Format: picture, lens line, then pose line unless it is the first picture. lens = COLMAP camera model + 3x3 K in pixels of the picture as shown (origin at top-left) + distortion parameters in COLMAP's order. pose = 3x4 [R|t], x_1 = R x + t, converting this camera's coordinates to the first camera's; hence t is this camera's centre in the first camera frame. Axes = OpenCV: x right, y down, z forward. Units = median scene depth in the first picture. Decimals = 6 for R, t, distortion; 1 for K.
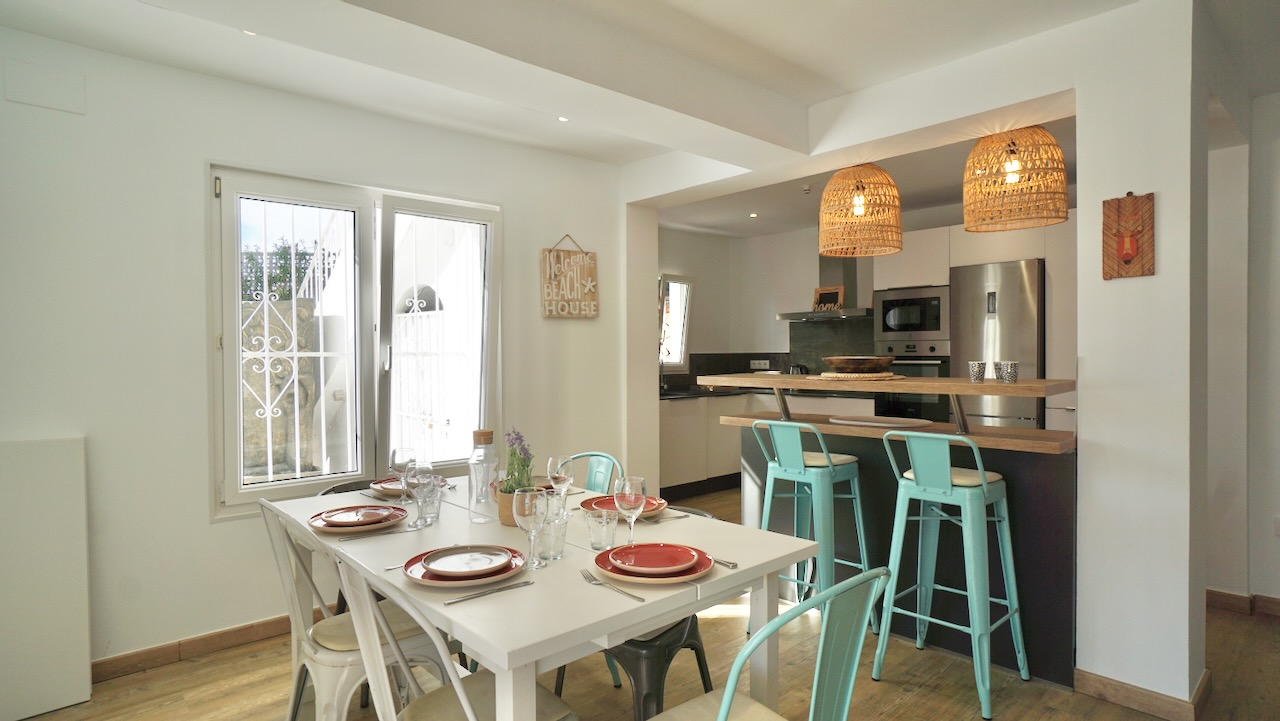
lens RADIAL K [[686.6, 0, 642.0], [0, 686.6, 362.8], [0, 0, 1]] dist [-0.002336, 0.000014]
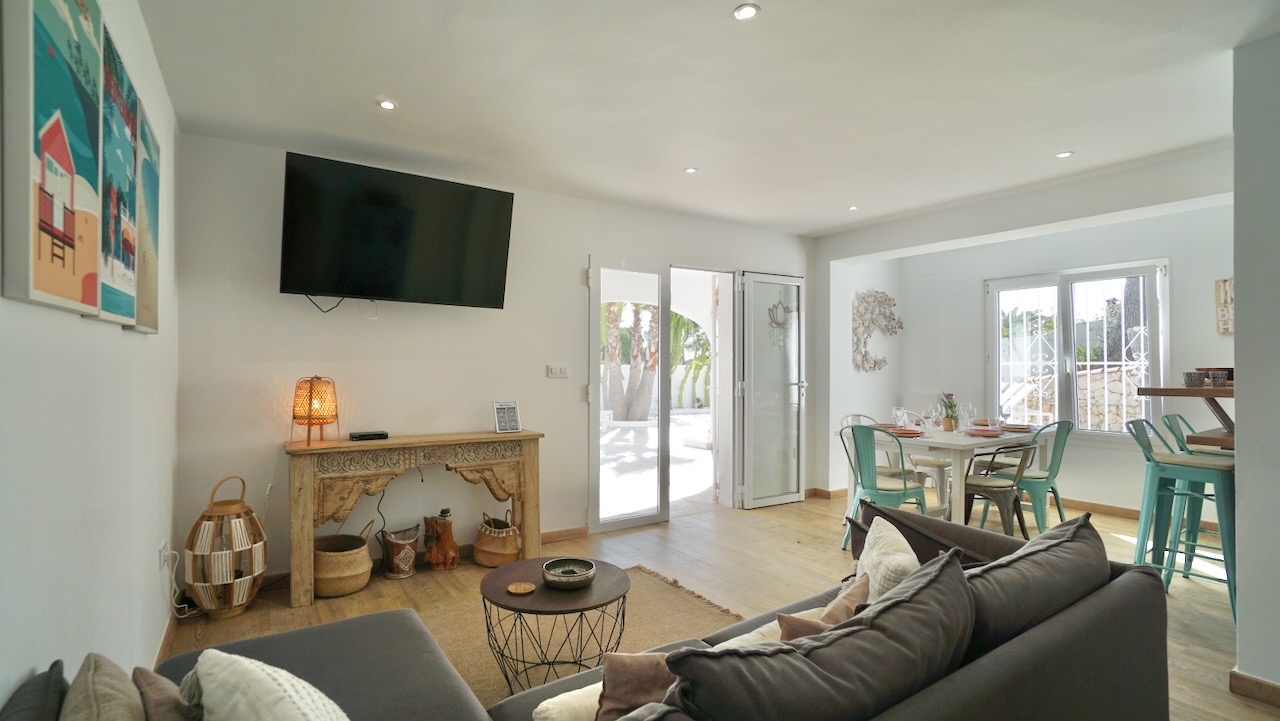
lens RADIAL K [[602.0, 0, 631.0], [0, 602.0, 362.0], [0, 0, 1]] dist [-0.036153, 0.010397]
pose [[-0.127996, 0.001714, -0.991773, 1.050680], [-0.009571, 0.999950, 0.002963, -0.008207], [0.991728, 0.009872, -0.127973, 0.066196]]
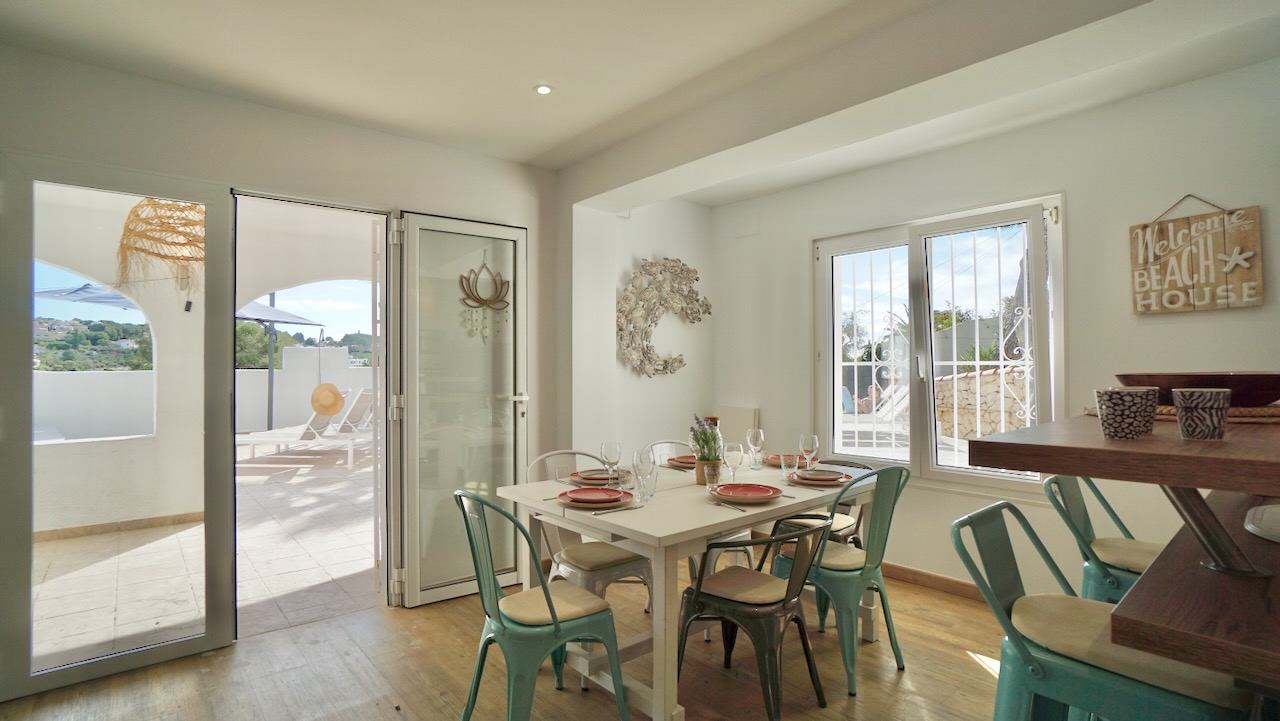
lens RADIAL K [[602.0, 0, 643.2], [0, 602.0, 363.9], [0, 0, 1]] dist [-0.036153, 0.010397]
pose [[-0.008248, 0.003122, -0.999961, 0.514688], [-0.007836, 0.999964, 0.003187, -0.009381], [0.999935, 0.007862, -0.008223, 0.449077]]
